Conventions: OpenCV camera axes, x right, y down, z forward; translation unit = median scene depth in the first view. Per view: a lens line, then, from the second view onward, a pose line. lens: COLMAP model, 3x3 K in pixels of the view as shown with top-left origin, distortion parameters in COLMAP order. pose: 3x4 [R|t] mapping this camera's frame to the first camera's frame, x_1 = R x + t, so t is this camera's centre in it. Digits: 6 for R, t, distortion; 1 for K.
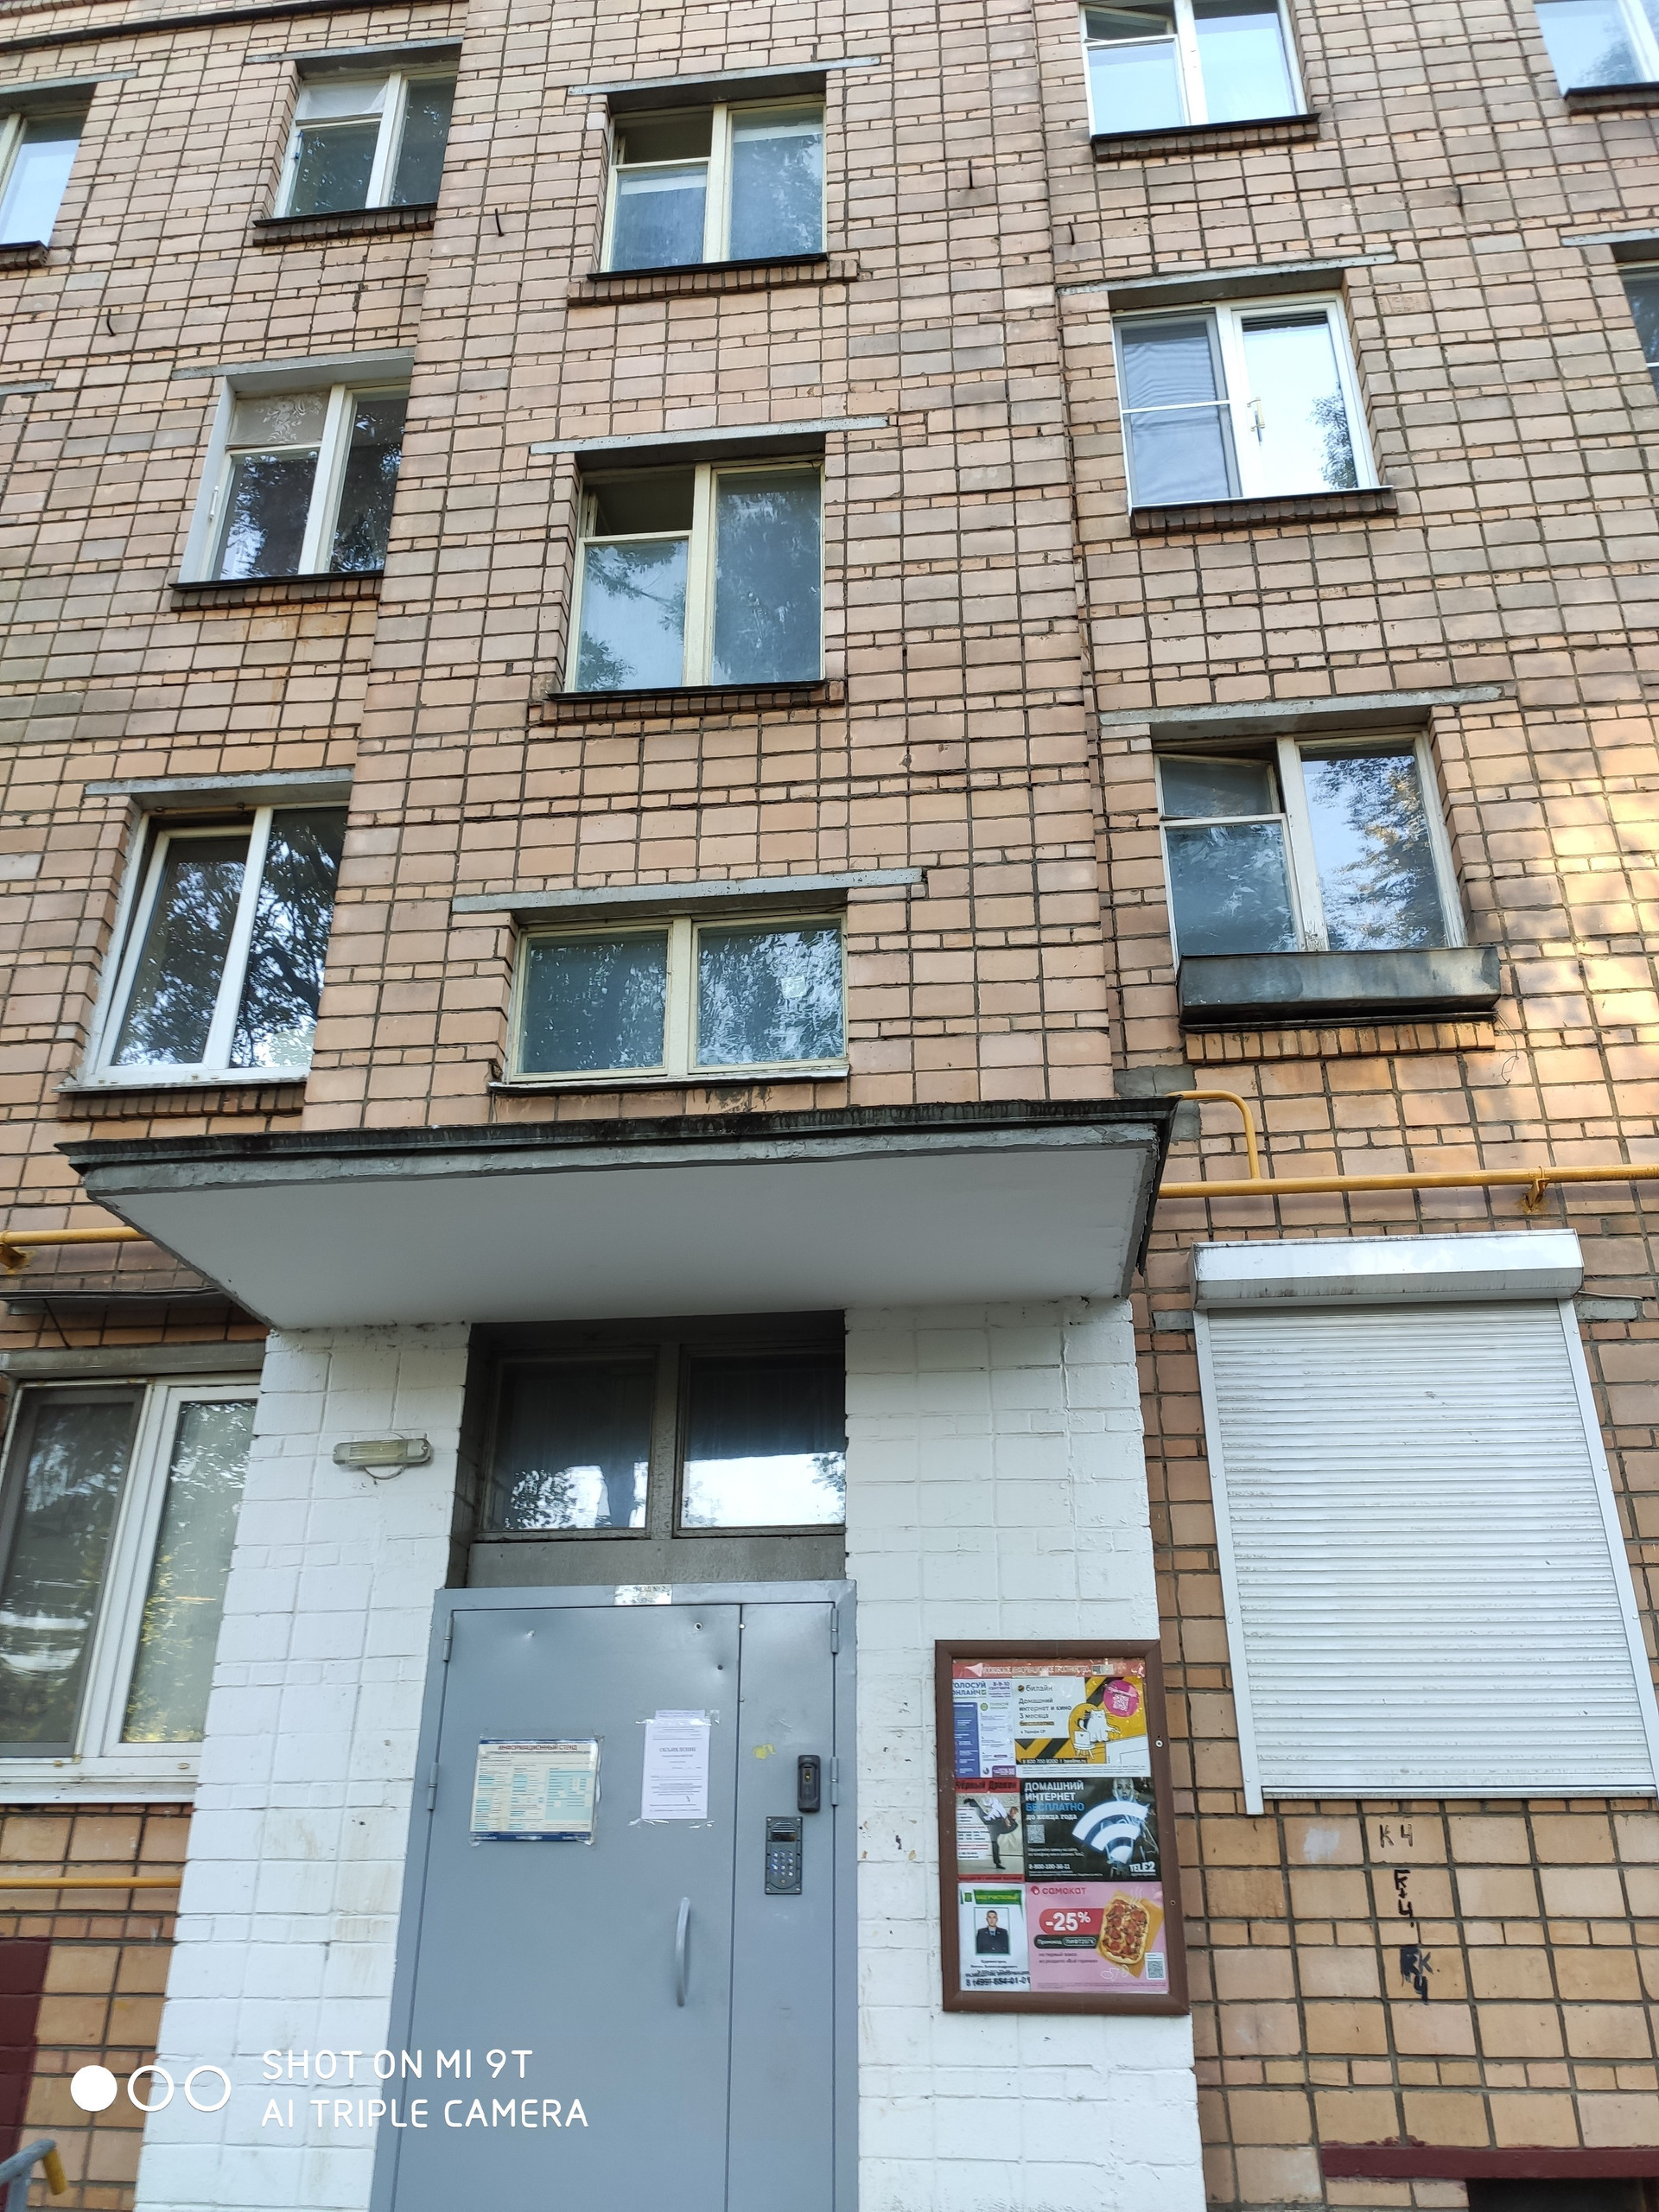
lens RADIAL K [[1665.4, 0, 829.5], [0, 1665.4, 1106.0], [0, 0, 1]] dist [0.122434, -0.170765]
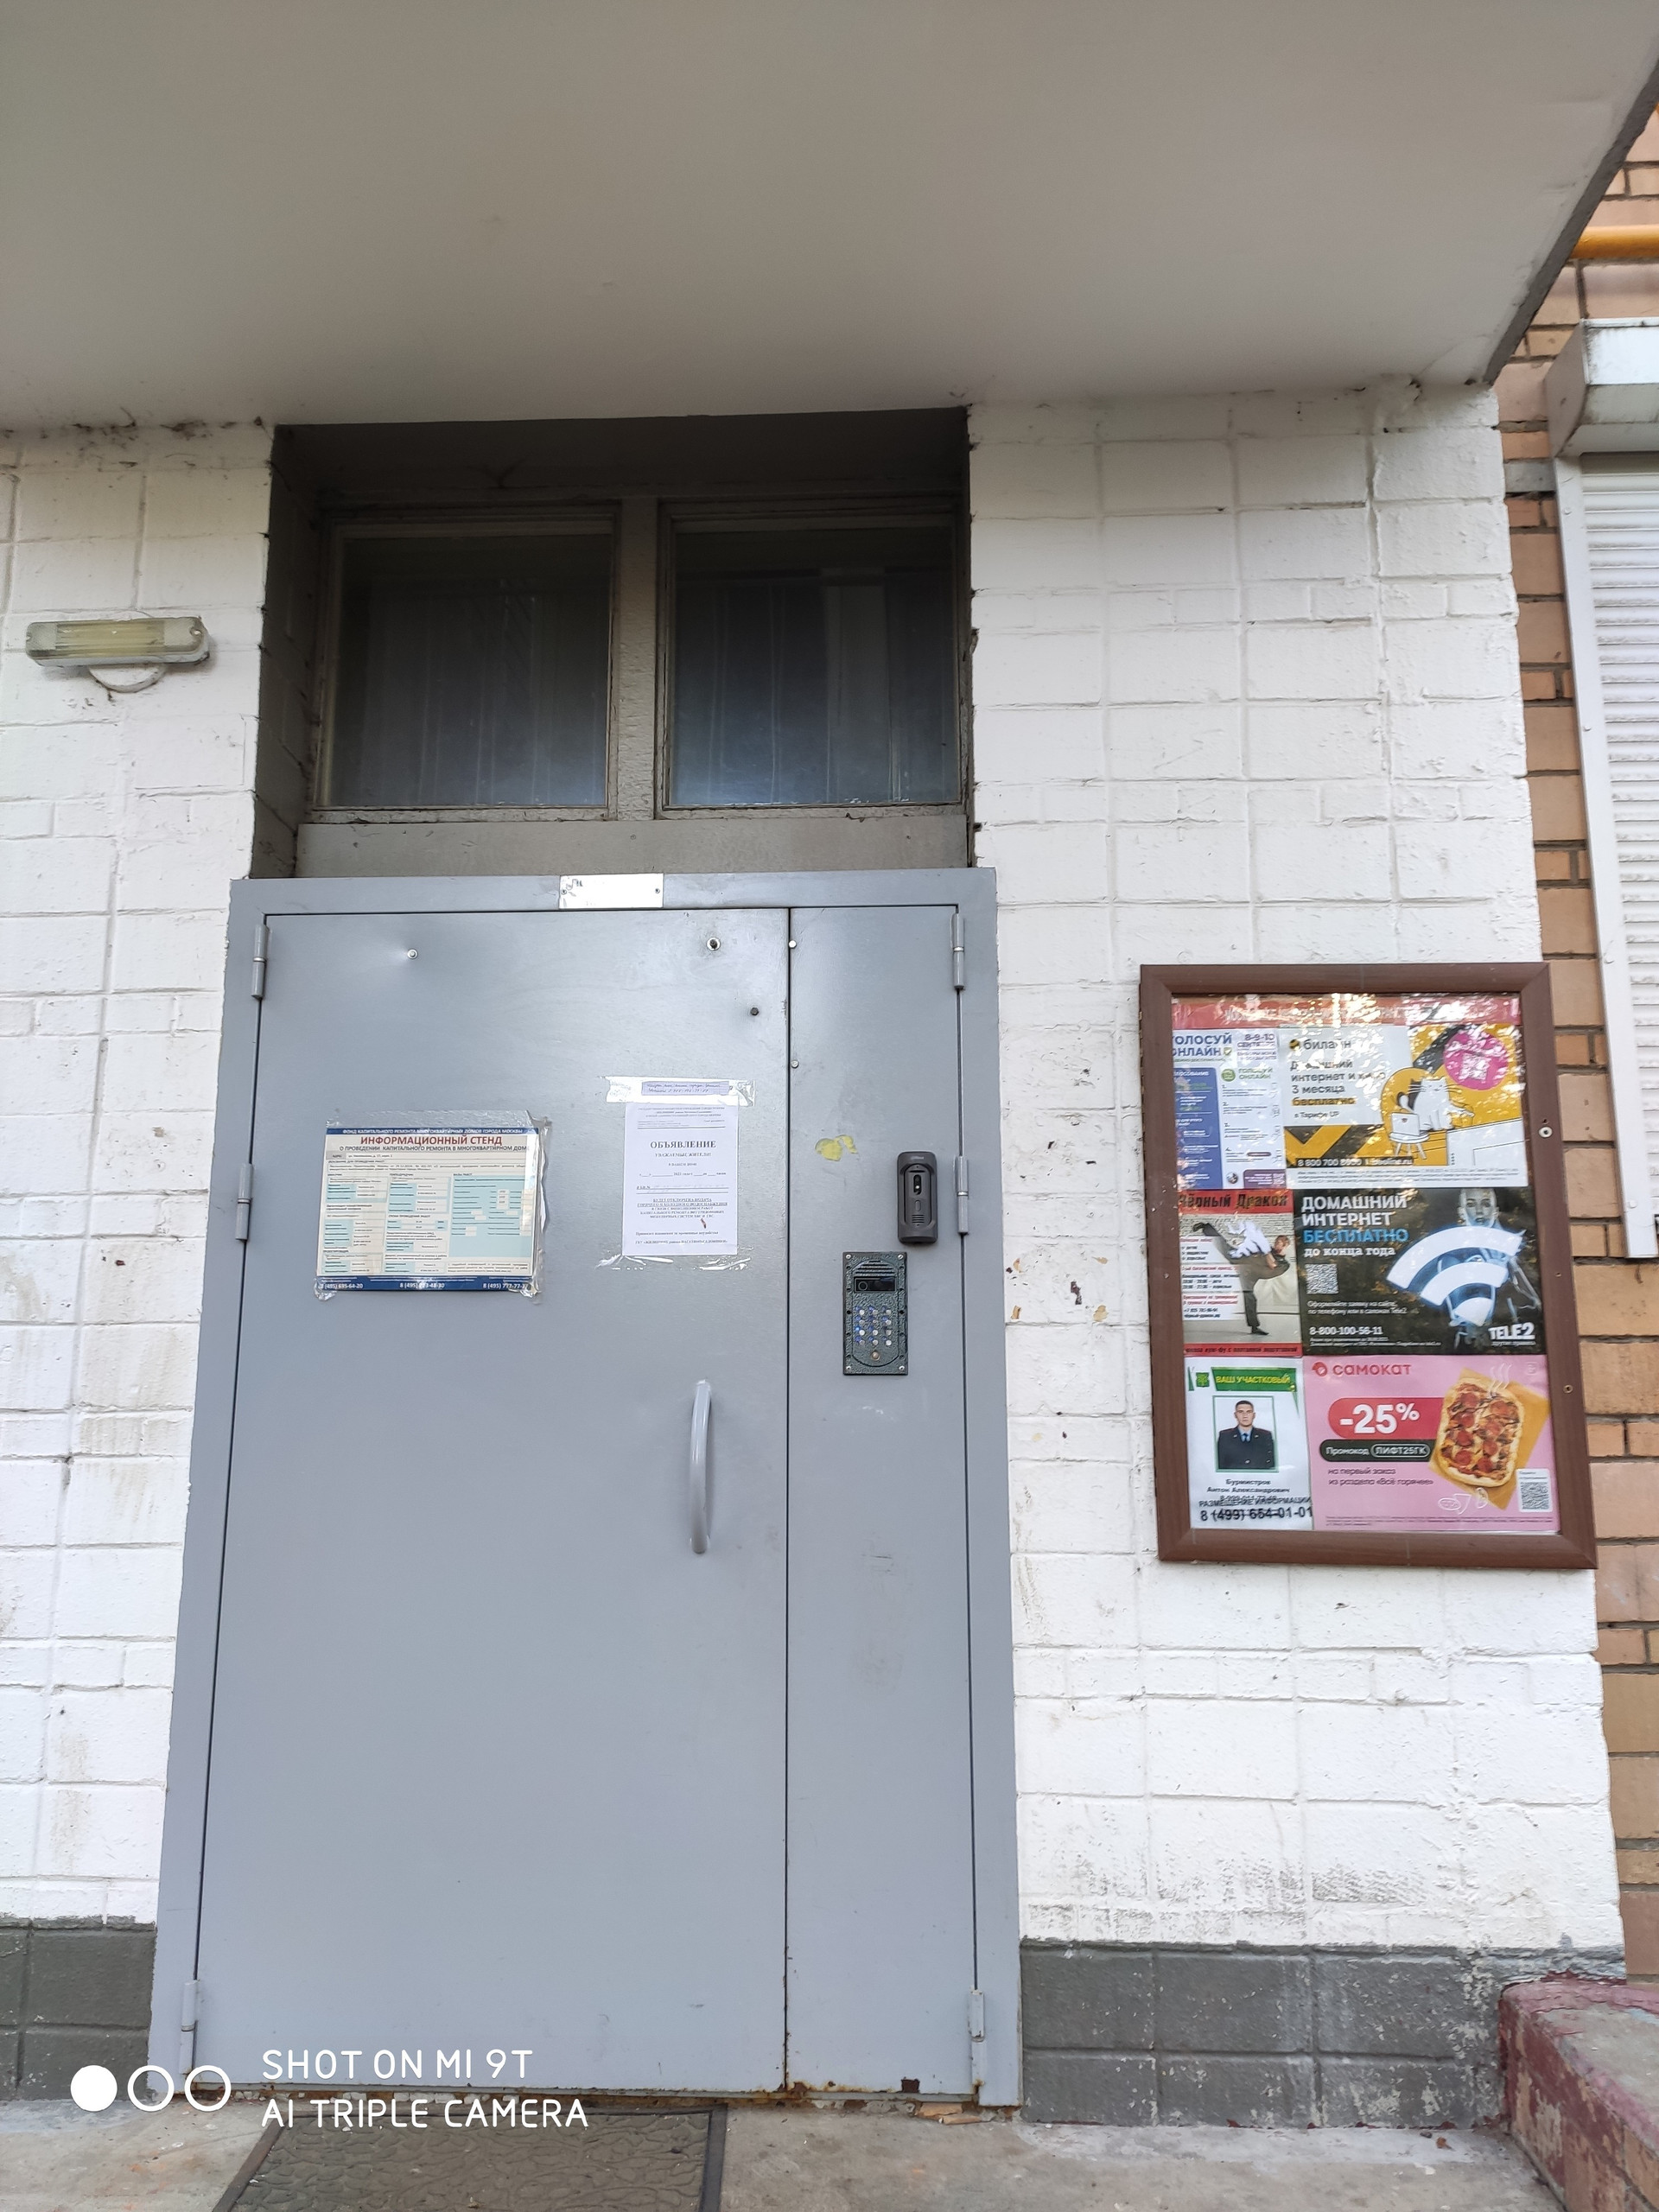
lens RADIAL K [[1665.4, 0, 829.5], [0, 1665.4, 1106.0], [0, 0, 1]] dist [0.122434, -0.170765]
pose [[0.999362, 0.003551, 0.035547, -0.061879], [-0.012556, 0.966471, 0.256468, 0.229232], [-0.033445, -0.256751, 0.965899, 0.472567]]
